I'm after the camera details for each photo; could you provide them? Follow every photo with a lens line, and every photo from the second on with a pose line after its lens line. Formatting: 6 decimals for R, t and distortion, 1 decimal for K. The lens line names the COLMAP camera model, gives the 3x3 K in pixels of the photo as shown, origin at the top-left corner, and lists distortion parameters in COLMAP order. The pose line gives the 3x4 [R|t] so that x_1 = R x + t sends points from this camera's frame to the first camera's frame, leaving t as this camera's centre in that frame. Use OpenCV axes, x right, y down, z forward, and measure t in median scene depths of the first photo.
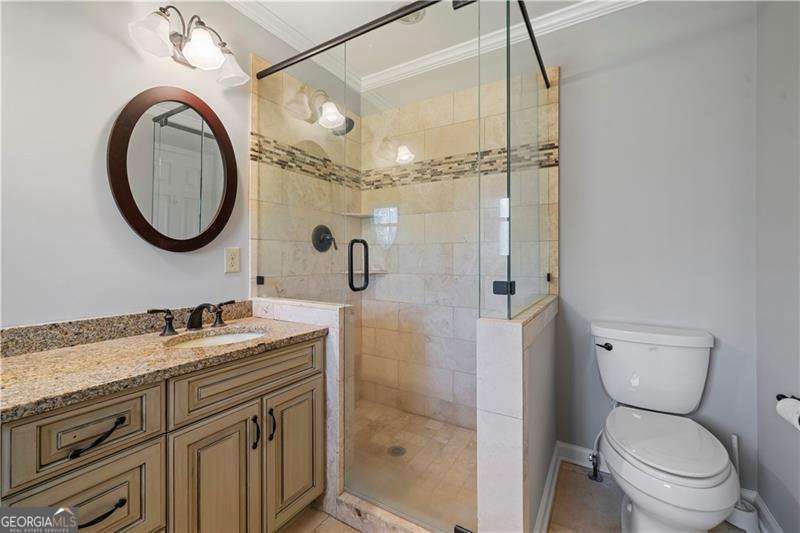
lens RADIAL K [[333.2, 0, 400.2], [0, 333.2, 257.9], [0, 0, 1]] dist [0.001941, 0.000089]
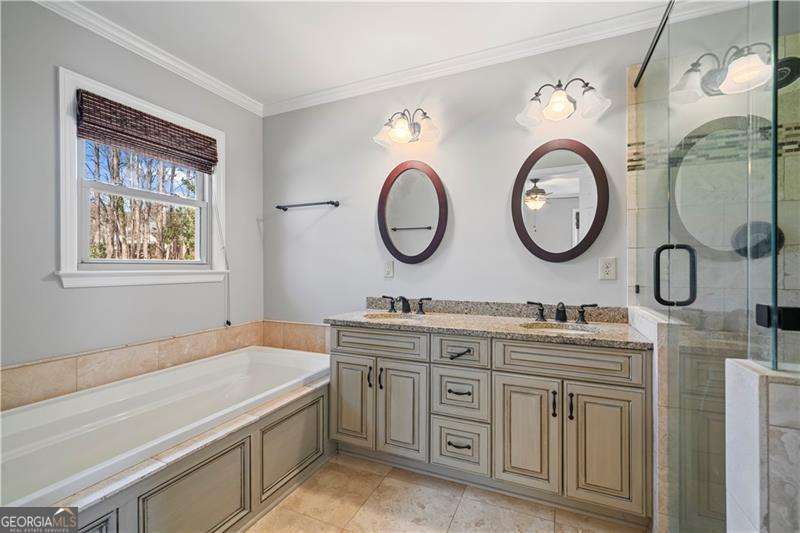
lens RADIAL K [[361.8, 0, 400.9], [0, 361.8, 269.8], [0, 0, 1]] dist [-0.004196, -0.000174]
pose [[0.138443, 0.009571, -0.990324, 0.689474], [0.003009, 0.999945, 0.010085, -0.003982], [0.990366, -0.004376, 0.138407, 0.185741]]
